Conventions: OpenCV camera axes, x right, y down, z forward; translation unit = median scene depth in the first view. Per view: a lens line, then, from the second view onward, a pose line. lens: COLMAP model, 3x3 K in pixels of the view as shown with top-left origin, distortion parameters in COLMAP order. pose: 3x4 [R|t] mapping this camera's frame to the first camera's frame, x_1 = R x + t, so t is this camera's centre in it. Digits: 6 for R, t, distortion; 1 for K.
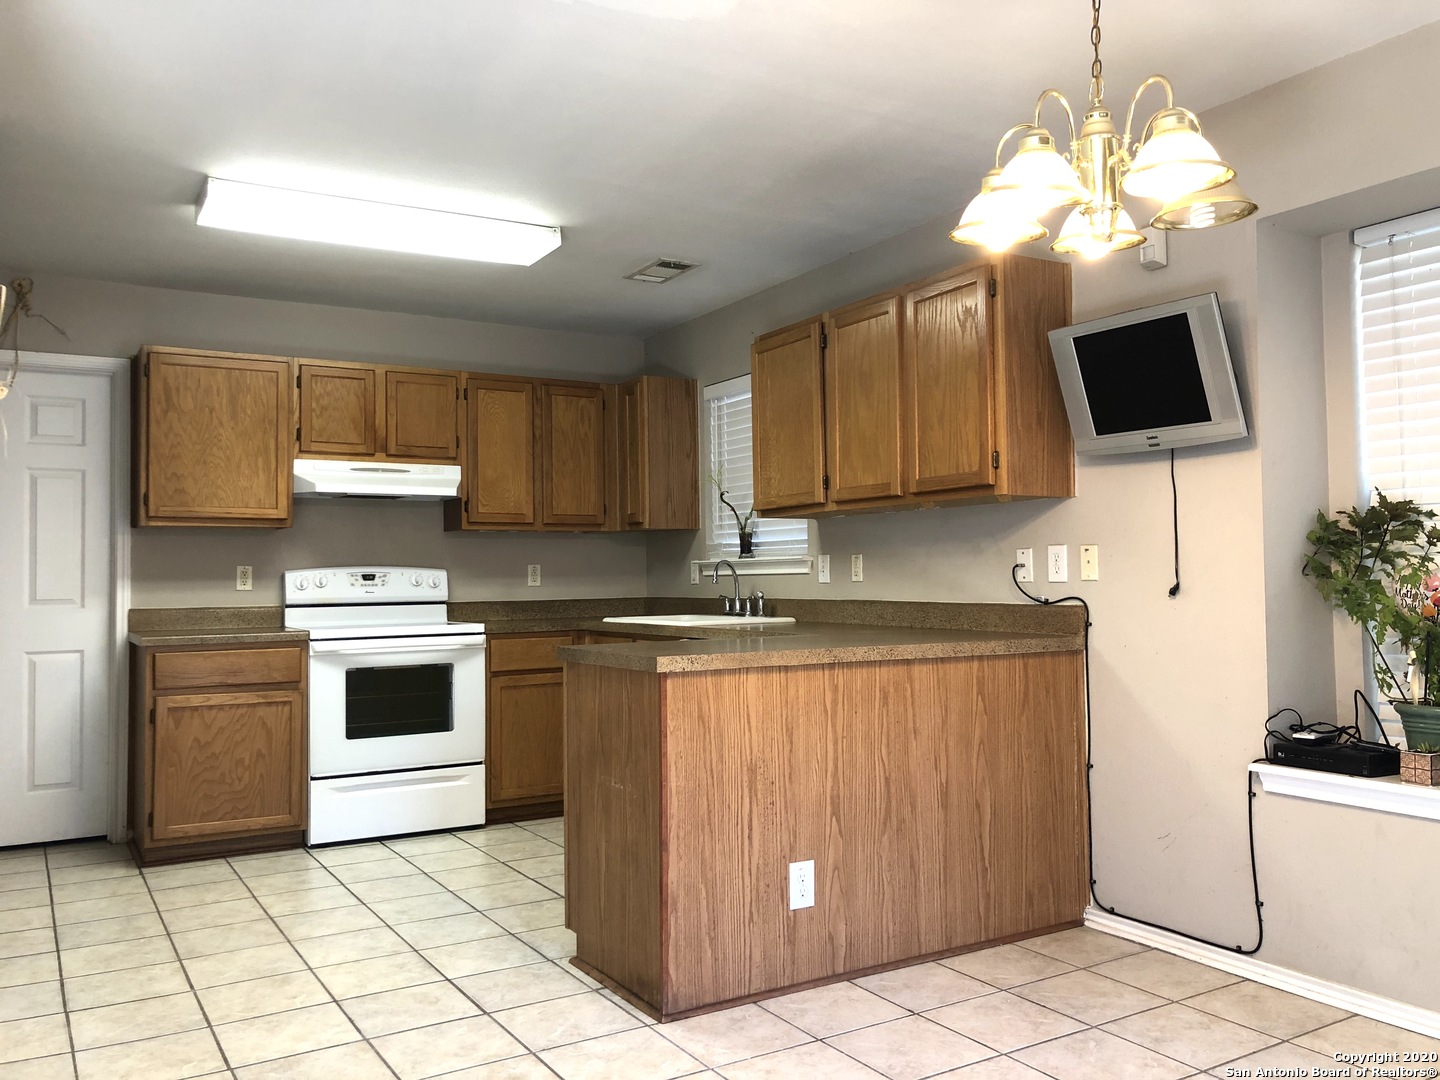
lens RADIAL K [[1179.6, 0, 729.8], [0, 1179.6, 533.8], [0, 0, 1]] dist [0.059126, -0.063013]
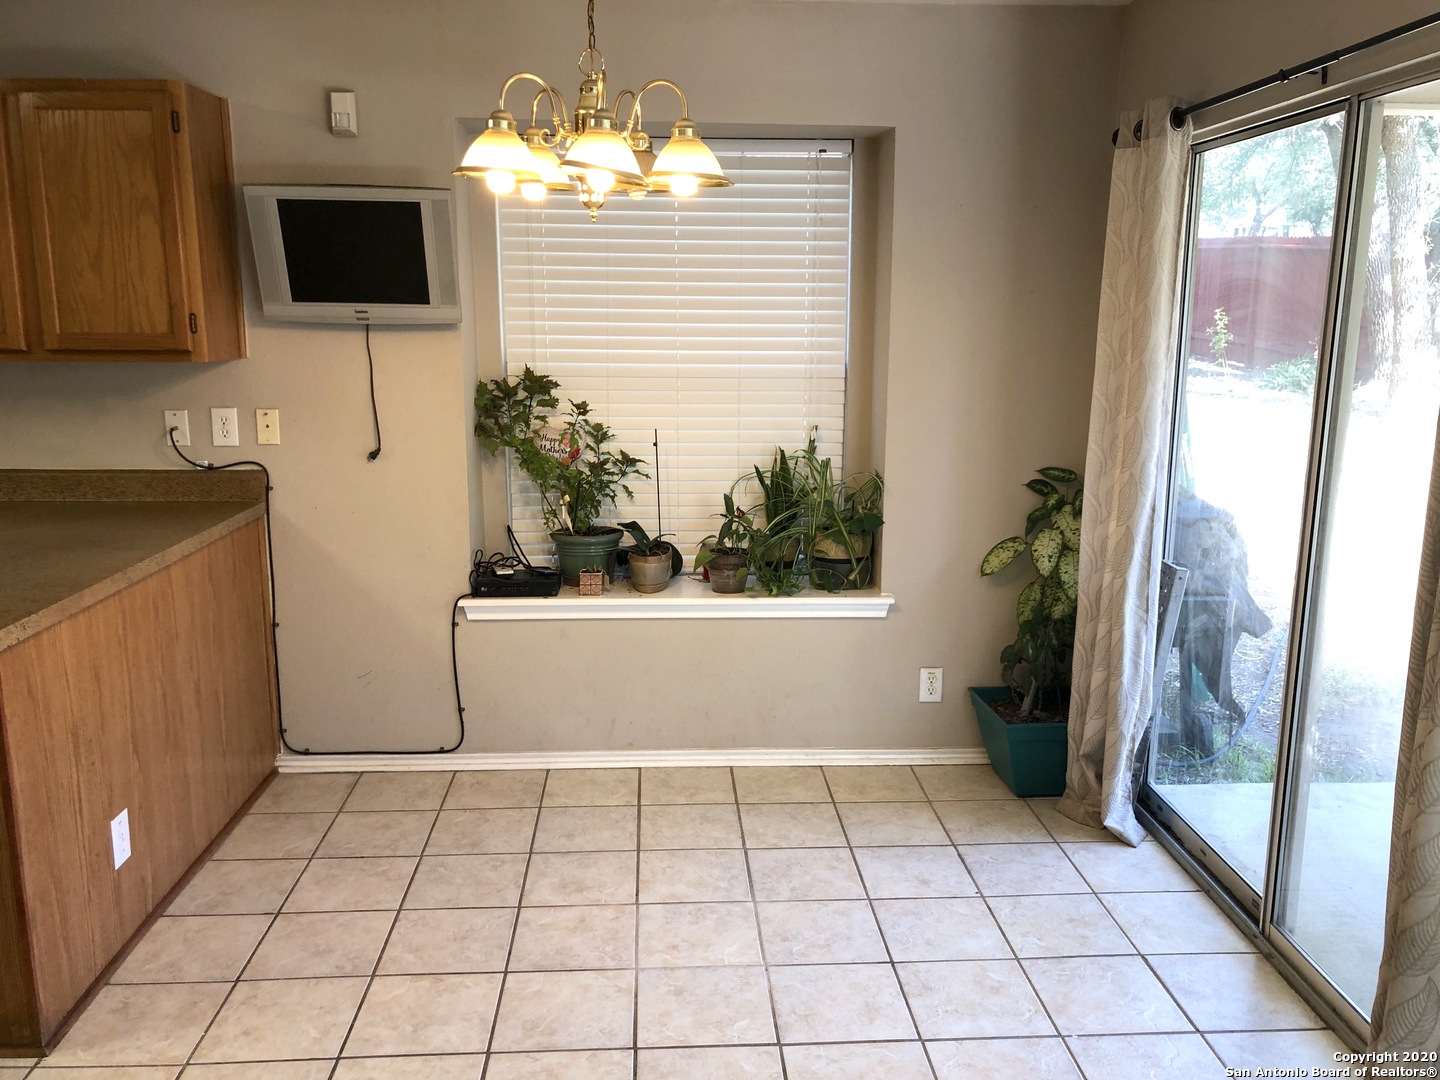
lens RADIAL K [[1179.6, 0, 729.9], [0, 1179.6, 540.2], [0, 0, 1]] dist [0.059126, -0.063013]
pose [[0.476041, -0.155508, 0.865565, -0.296290], [-0.045913, 0.978504, 0.201050, -0.076696], [-0.878224, -0.135449, 0.458668, 0.150564]]
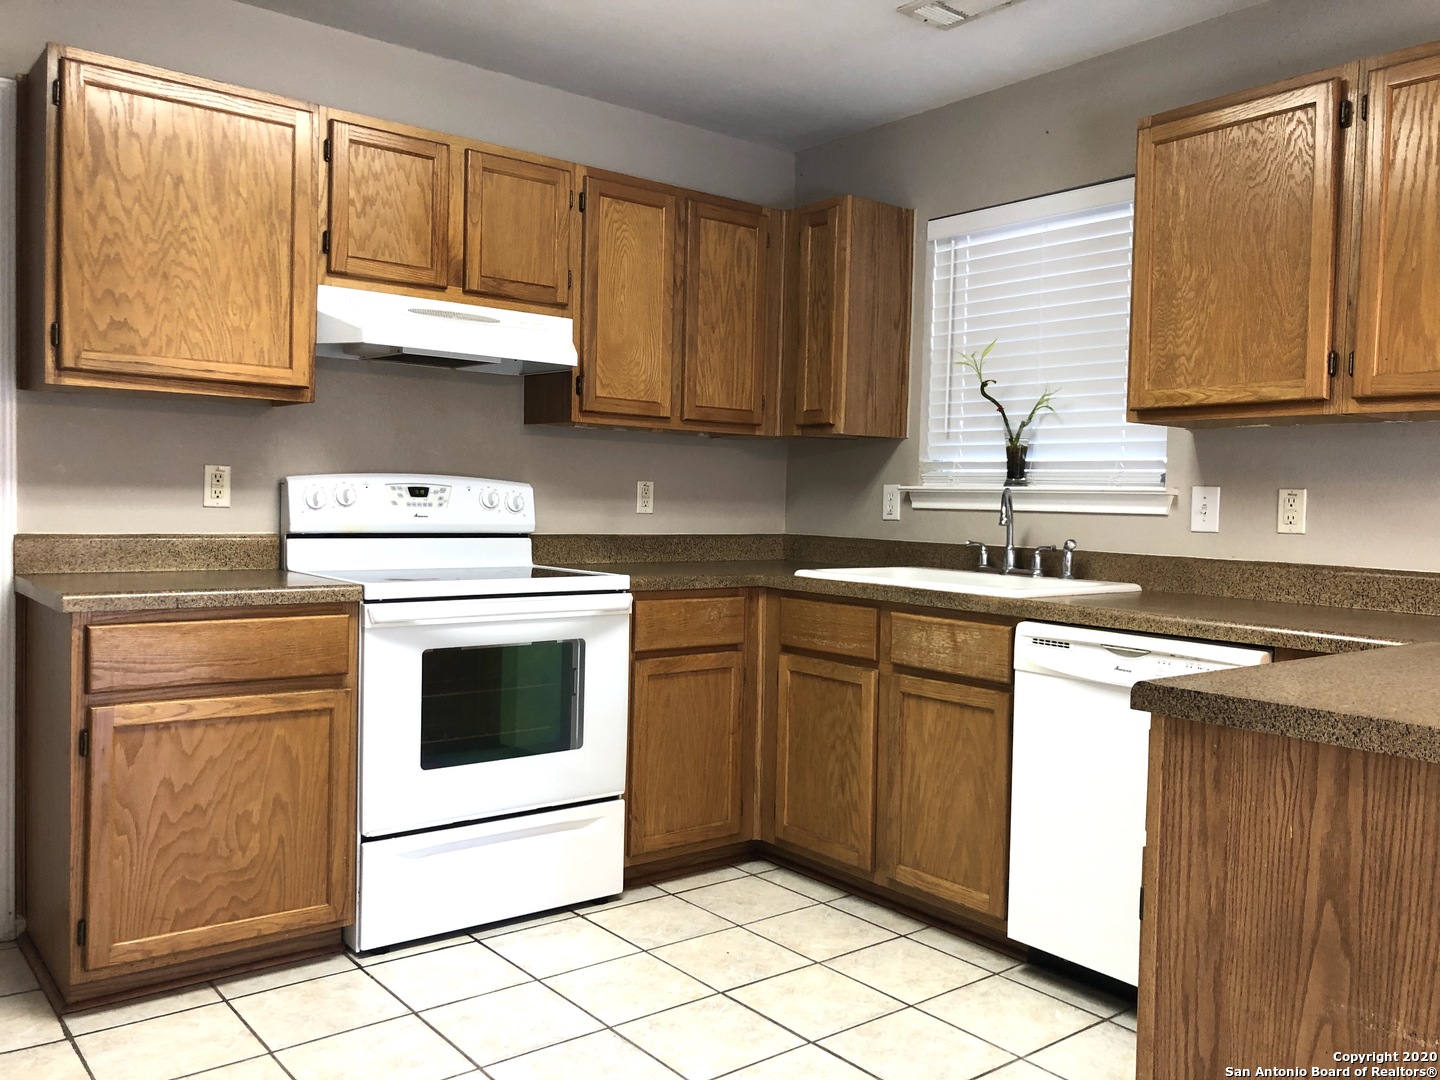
lens RADIAL K [[1179.6, 0, 734.8], [0, 1179.6, 542.3], [0, 0, 1]] dist [0.059126, -0.063013]
pose [[0.989996, 0.031876, 0.137449, -0.258973], [-0.042445, 0.996305, 0.074660, 0.011140], [-0.134561, -0.079747, 0.987691, 0.419064]]
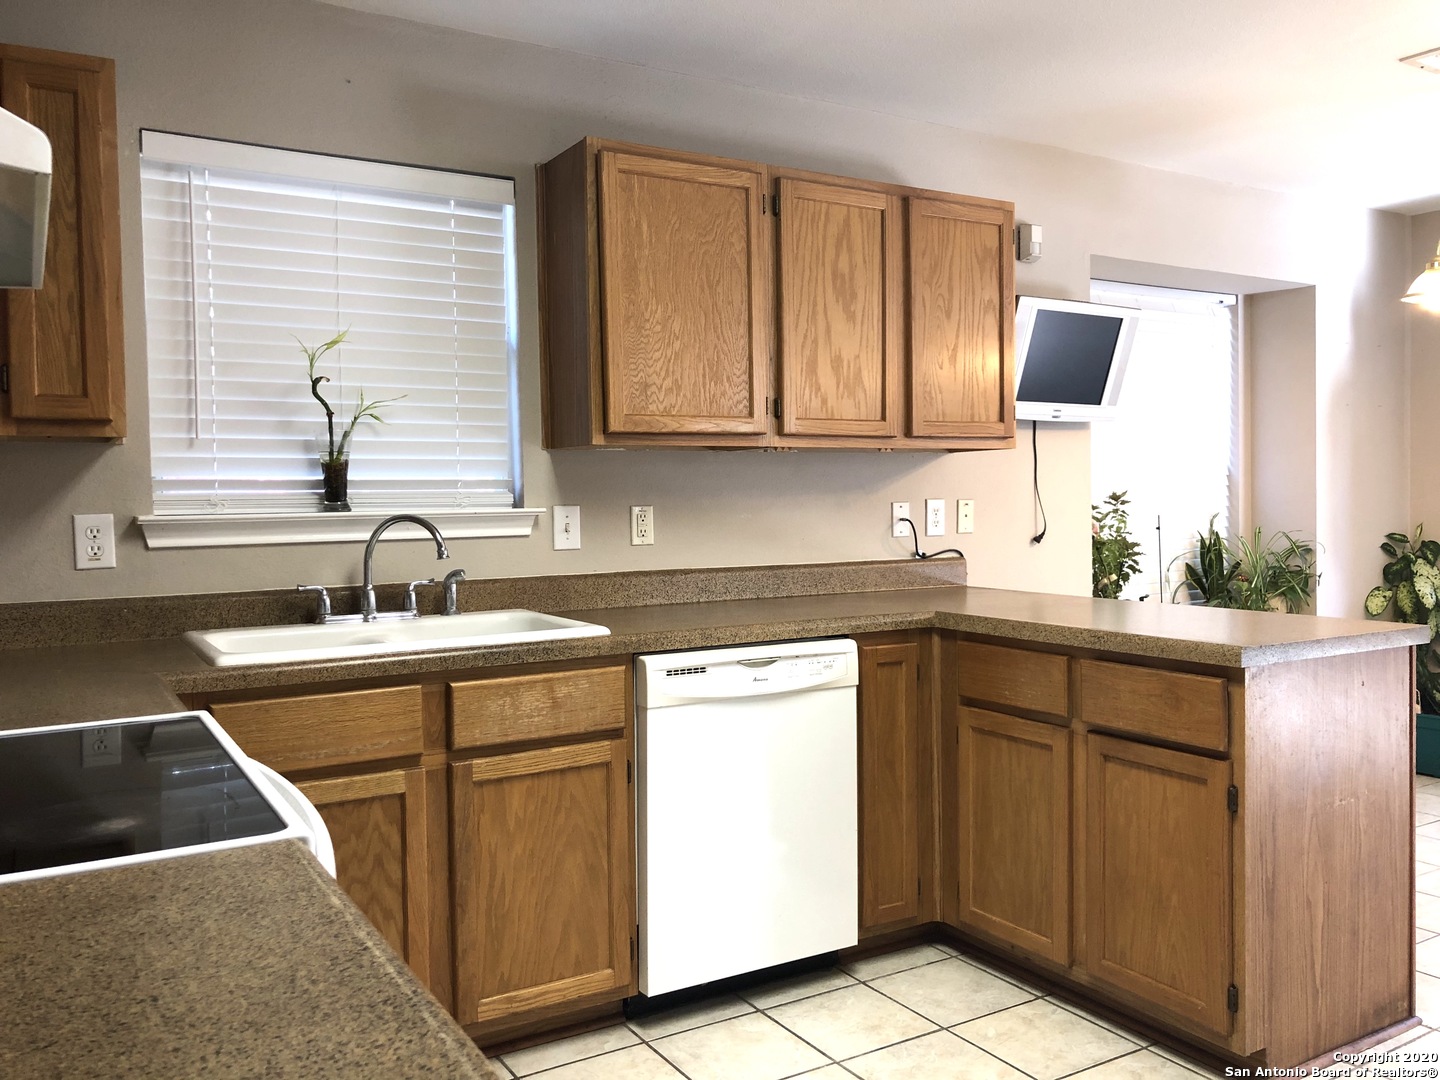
lens RADIAL K [[1179.6, 0, 717.3], [0, 1179.6, 534.9], [0, 0, 1]] dist [0.059126, -0.063013]
pose [[0.001576, -0.018555, 0.999827, -0.580016], [-0.023294, 0.999556, 0.018587, 0.020345], [-0.999727, -0.023319, 0.001143, 0.937490]]
